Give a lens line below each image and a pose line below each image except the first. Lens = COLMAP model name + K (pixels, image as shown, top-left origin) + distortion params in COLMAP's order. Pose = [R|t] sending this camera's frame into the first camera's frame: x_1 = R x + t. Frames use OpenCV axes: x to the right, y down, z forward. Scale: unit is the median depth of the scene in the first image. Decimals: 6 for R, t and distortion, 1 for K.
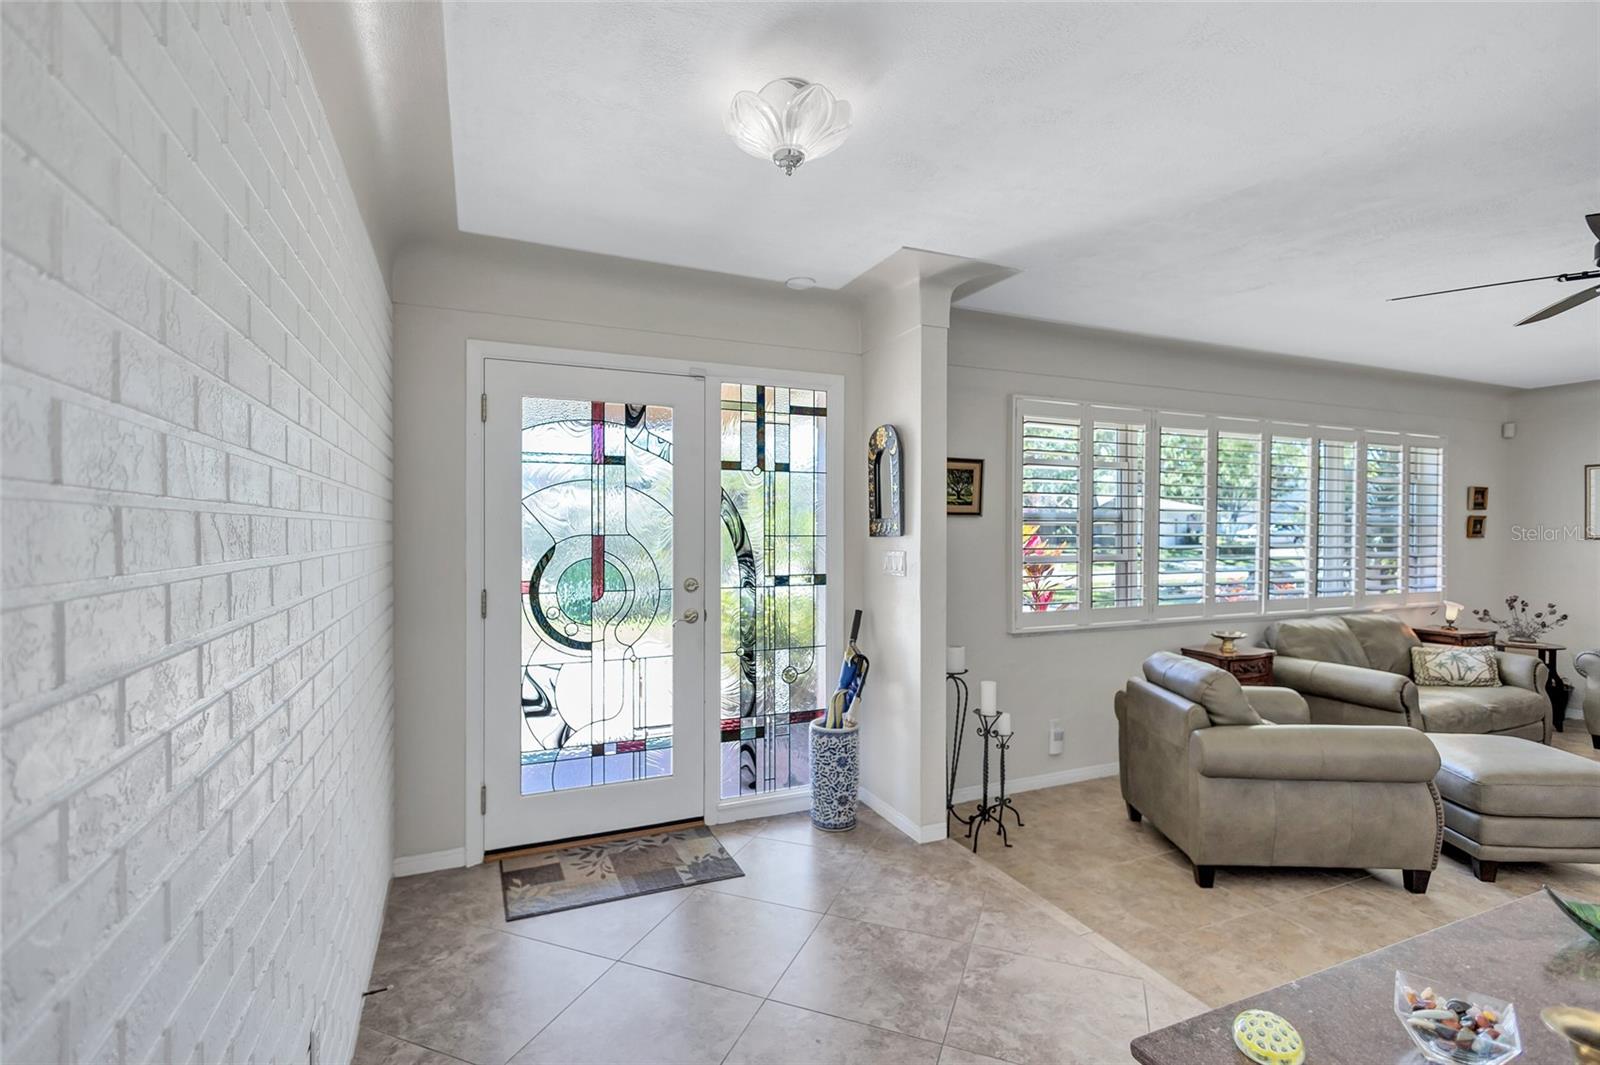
lens RADIAL K [[728.9, 0, 803.1], [0, 728.9, 536.7], [0, 0, 1]] dist [0.003700, -0.001108]
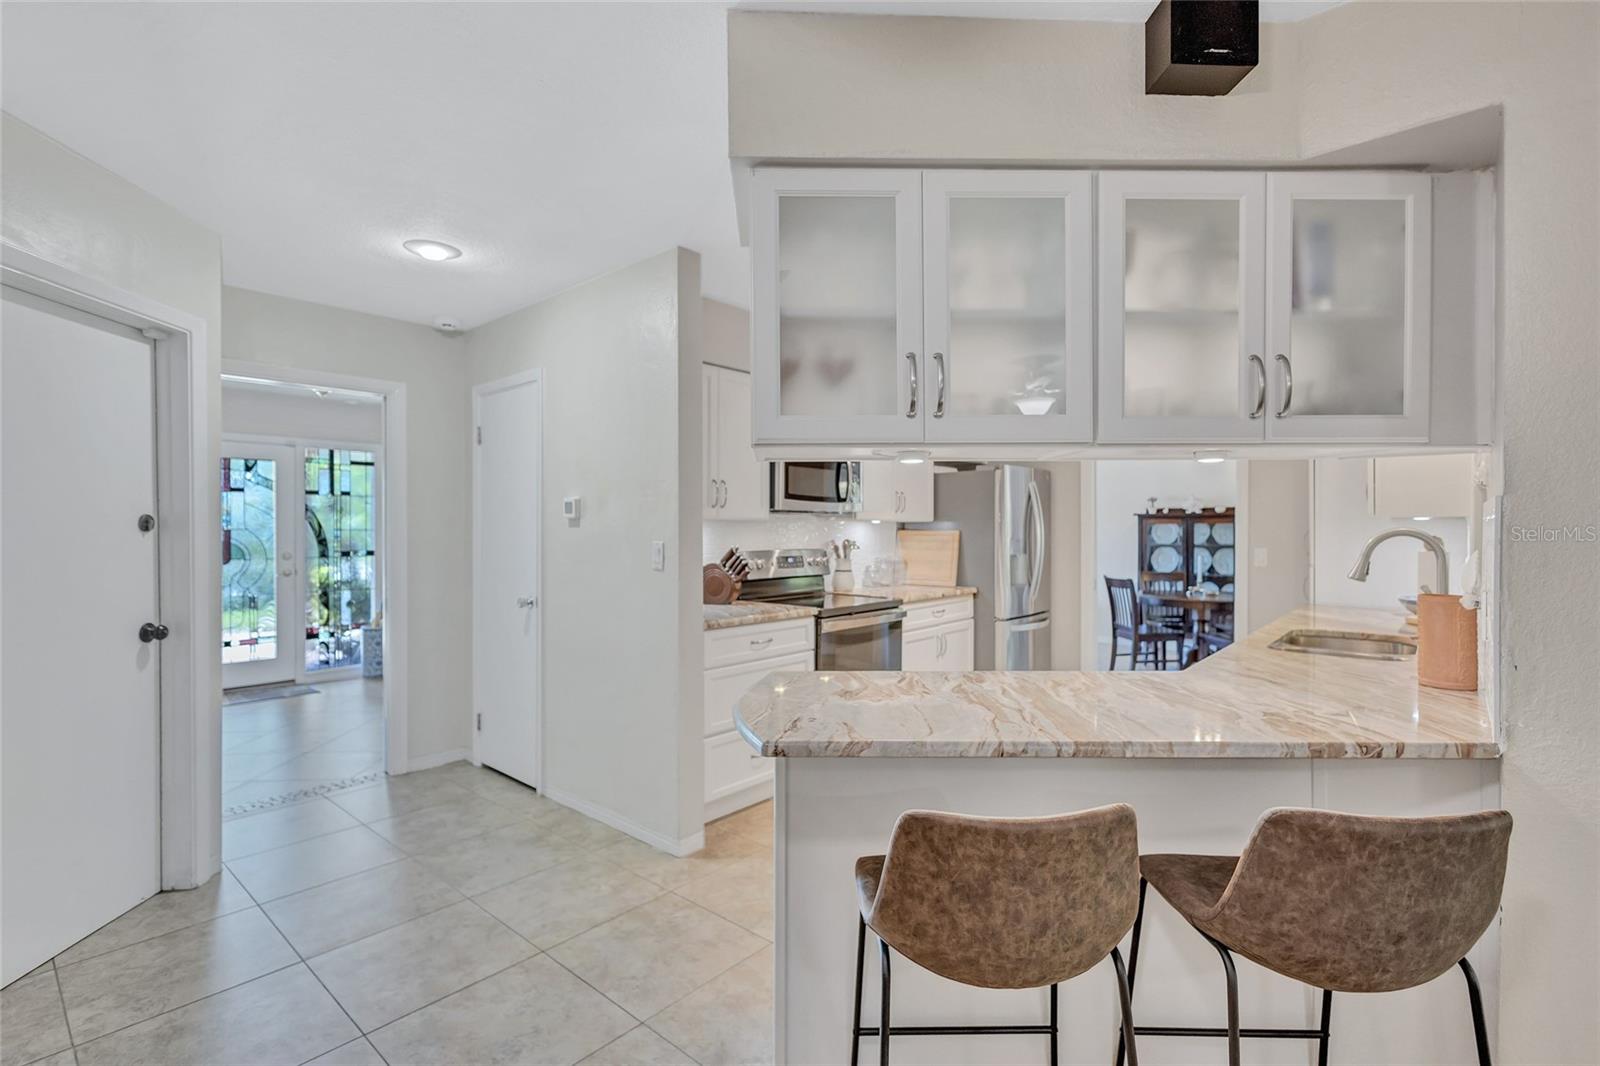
lens RADIAL K [[728.9, 0, 803.1], [0, 728.9, 537.2], [0, 0, 1]] dist [0.003700, -0.001108]
pose [[0.883119, -0.005111, 0.469122, 0.130997], [0.003648, 0.999985, 0.004027, 0.013752], [-0.469136, -0.001845, 0.883124, -1.217563]]
